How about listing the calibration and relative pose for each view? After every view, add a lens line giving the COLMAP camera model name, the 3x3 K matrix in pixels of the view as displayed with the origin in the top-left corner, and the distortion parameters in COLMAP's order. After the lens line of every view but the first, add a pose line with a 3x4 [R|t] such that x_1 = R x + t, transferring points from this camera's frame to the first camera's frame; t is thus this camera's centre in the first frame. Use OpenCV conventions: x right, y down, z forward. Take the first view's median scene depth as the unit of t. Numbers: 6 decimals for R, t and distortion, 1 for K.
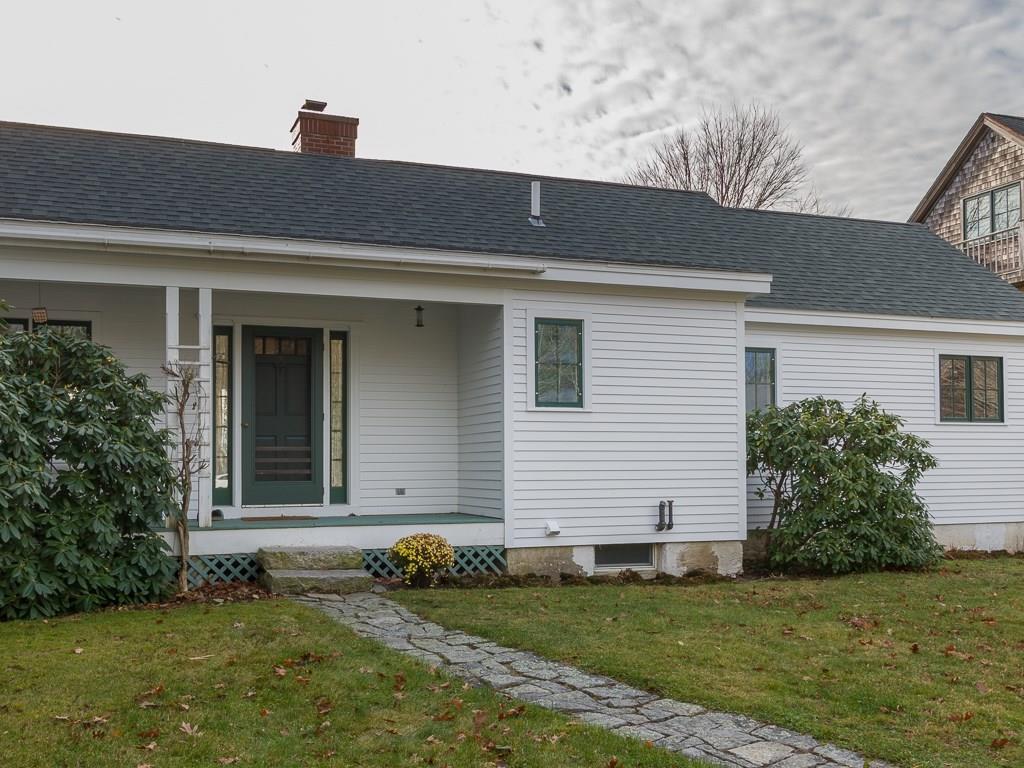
lens RADIAL K [[1101.7, 0, 512.0], [0, 1101.7, 384.0], [0, 0, 1]] dist [-0.009063, 0.003376]
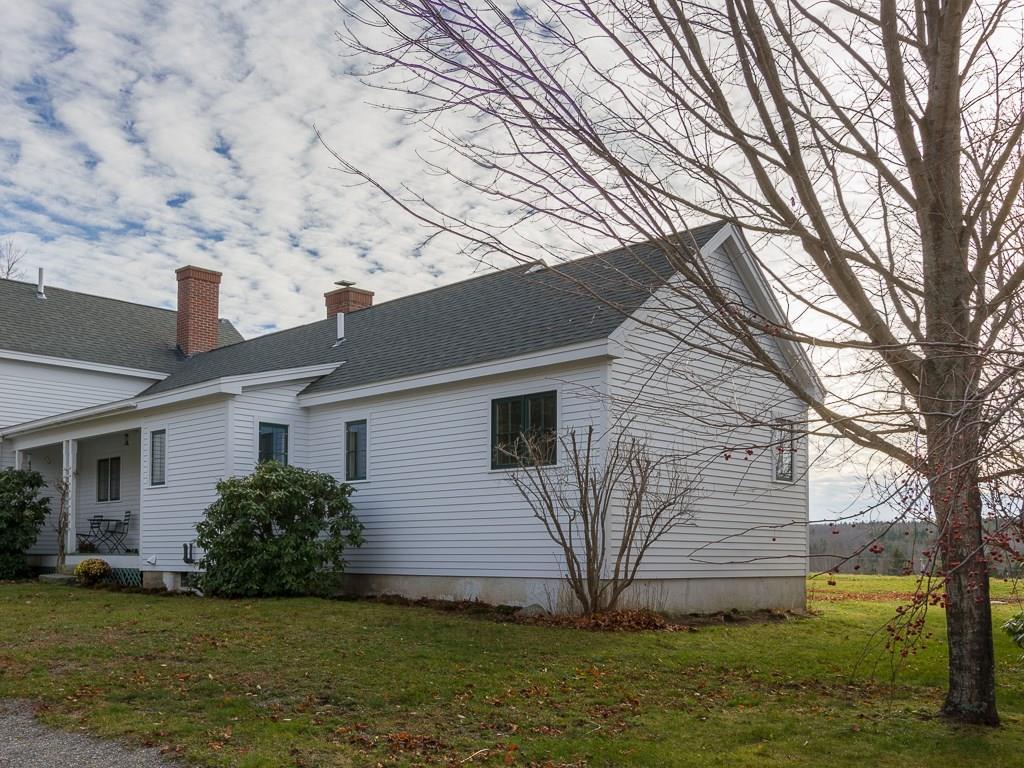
lens RADIAL K [[1101.7, 0, 512.0], [0, 1101.7, 384.0], [0, 0, 1]] dist [-0.009063, 0.003376]
pose [[0.357886, -0.129202, -0.924784, 1.704125], [0.075194, 0.991152, -0.109375, 0.087782], [0.930733, -0.030394, 0.364434, 0.872186]]
